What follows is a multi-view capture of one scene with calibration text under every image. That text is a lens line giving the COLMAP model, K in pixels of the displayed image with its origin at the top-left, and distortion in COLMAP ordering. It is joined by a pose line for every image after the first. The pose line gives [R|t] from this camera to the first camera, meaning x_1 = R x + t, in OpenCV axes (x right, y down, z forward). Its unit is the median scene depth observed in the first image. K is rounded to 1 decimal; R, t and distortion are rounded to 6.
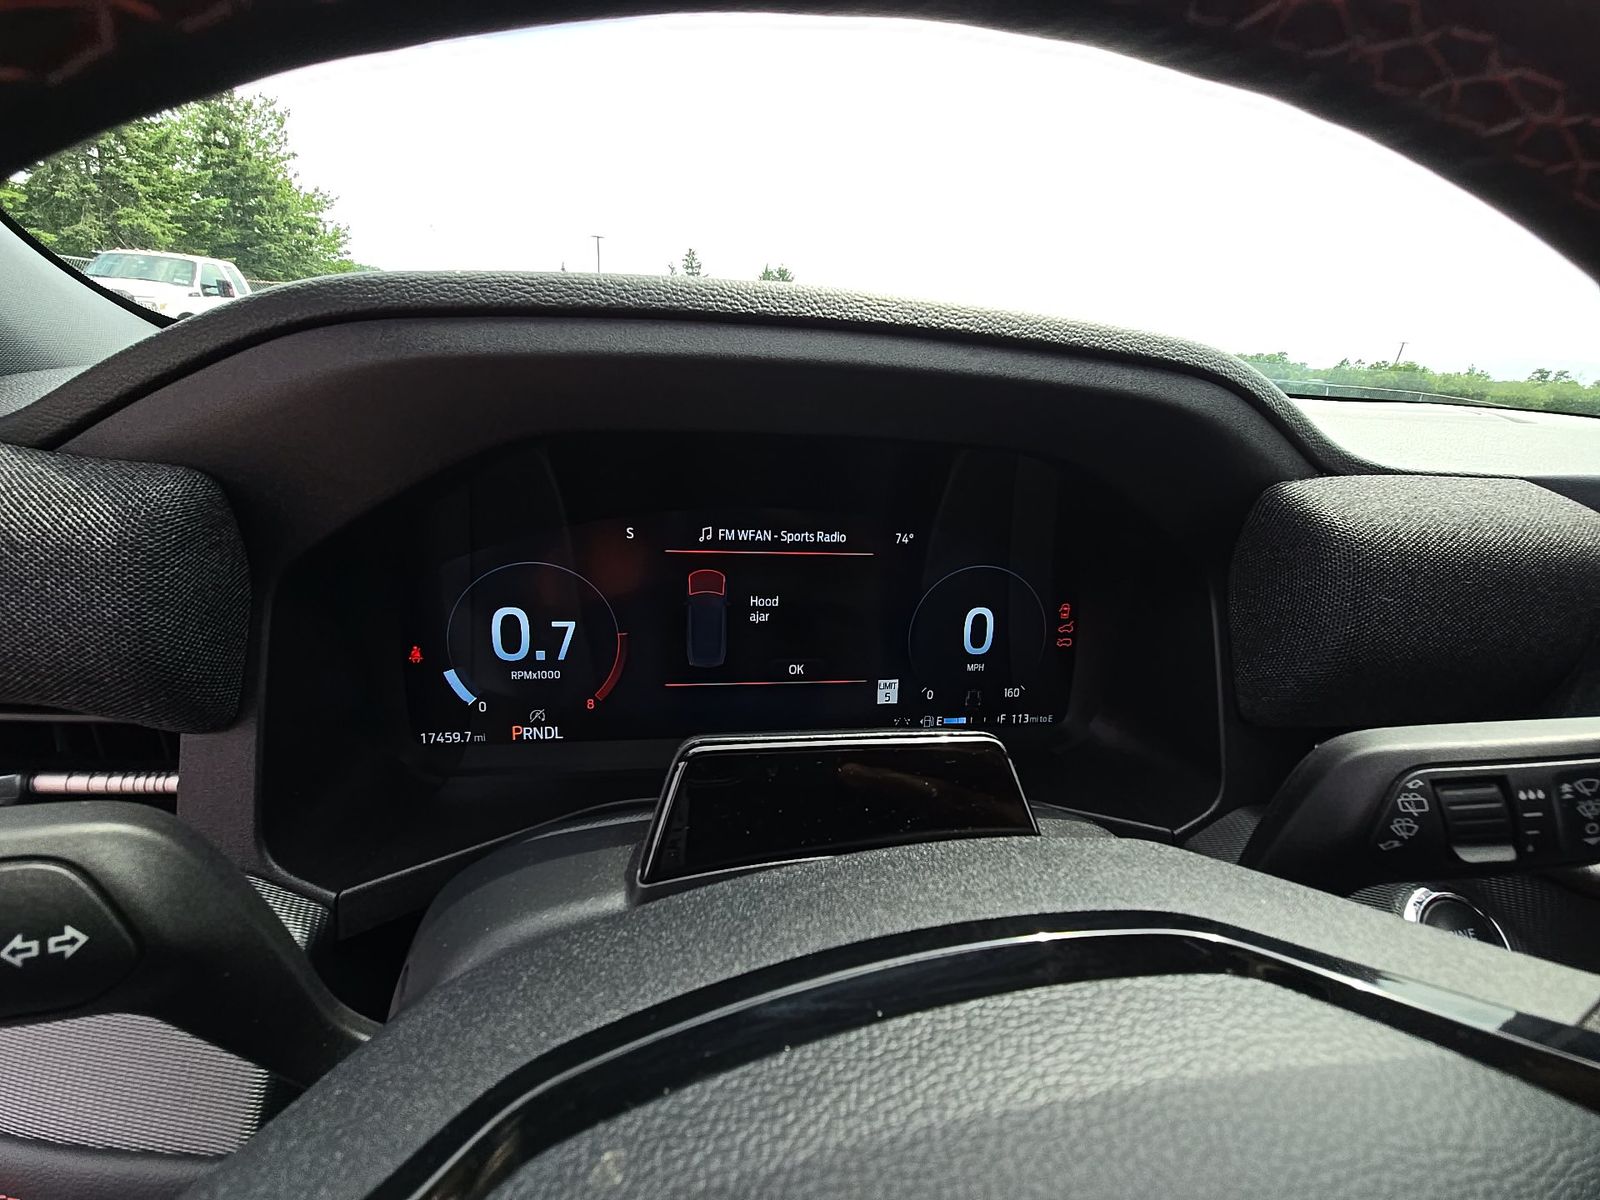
lens RADIAL K [[648.0, 0, 799.9], [0, 648.0, 599.2], [0, 0, 1]] dist [0.000815, -0.000282]
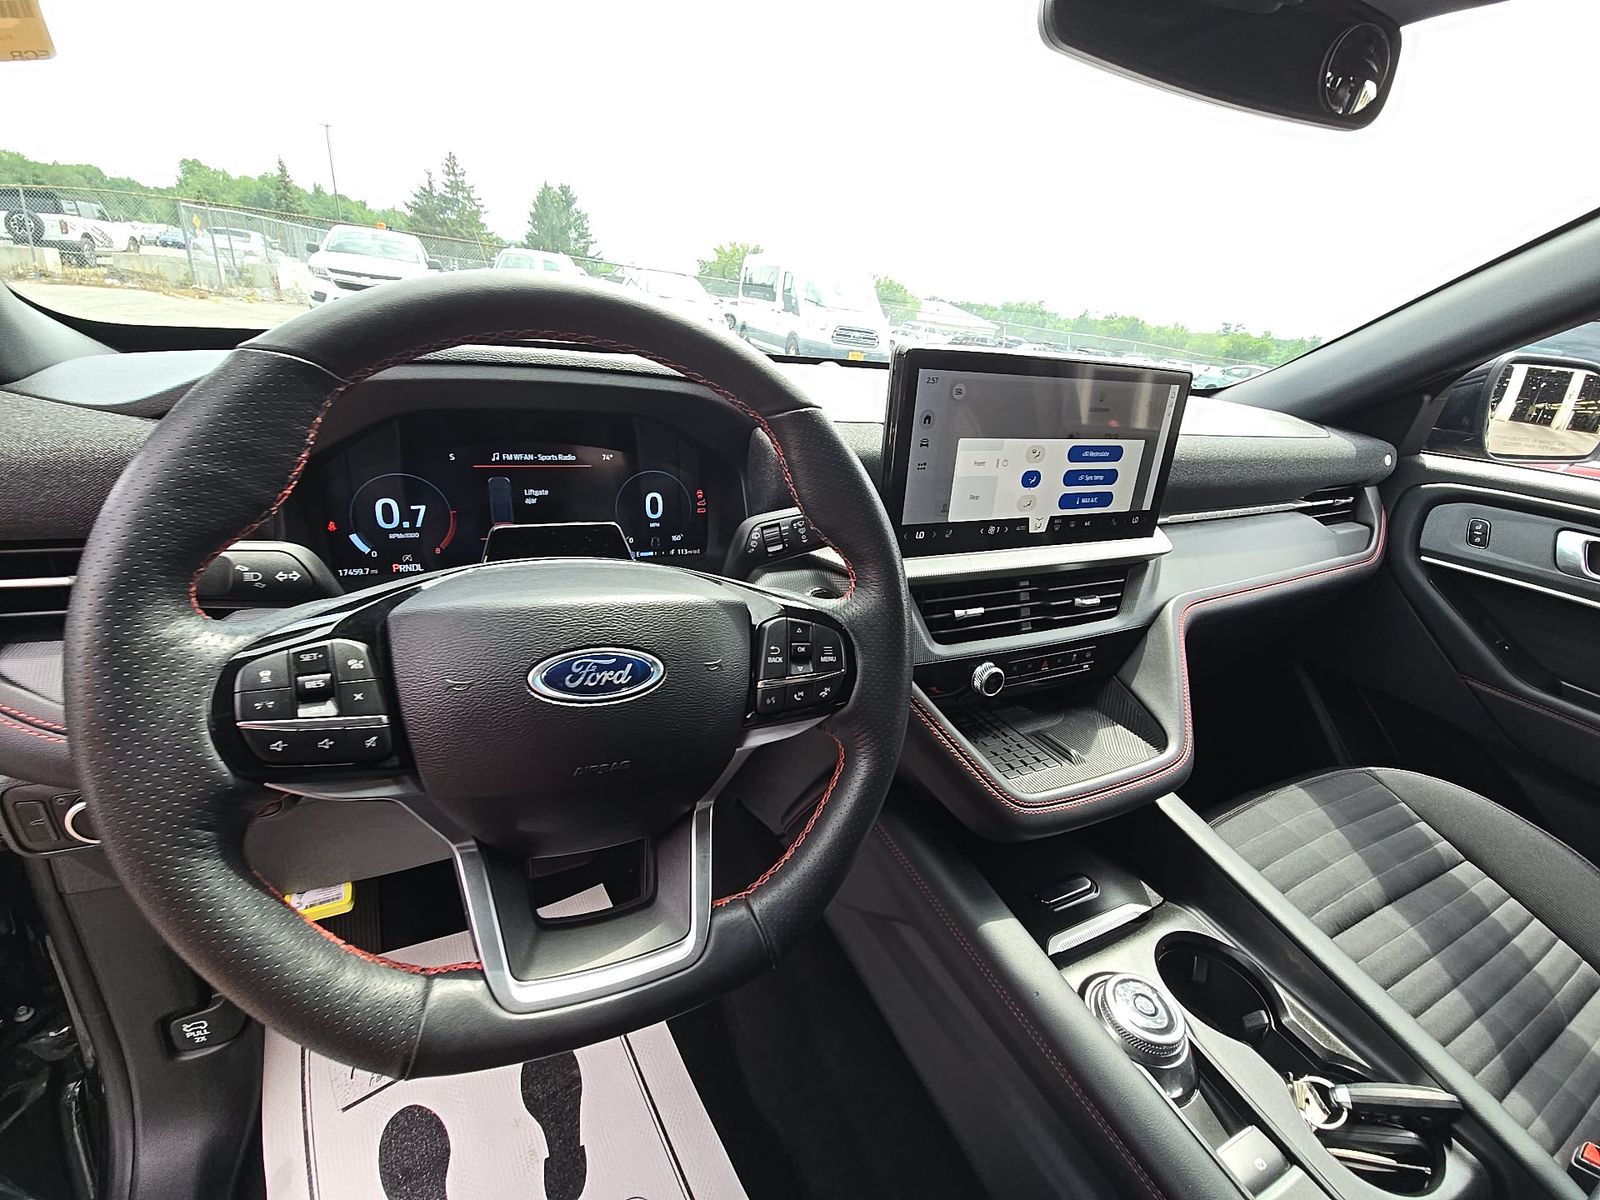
lens RADIAL K [[648.0, 0, 799.9], [0, 648.0, 599.2], [0, 0, 1]] dist [0.000815, -0.000282]
pose [[0.960441, -0.081798, 0.266200, 0.173255], [0.058220, 0.993745, 0.095301, 0.186677], [-0.272330, -0.076033, 0.959195, -1.107864]]
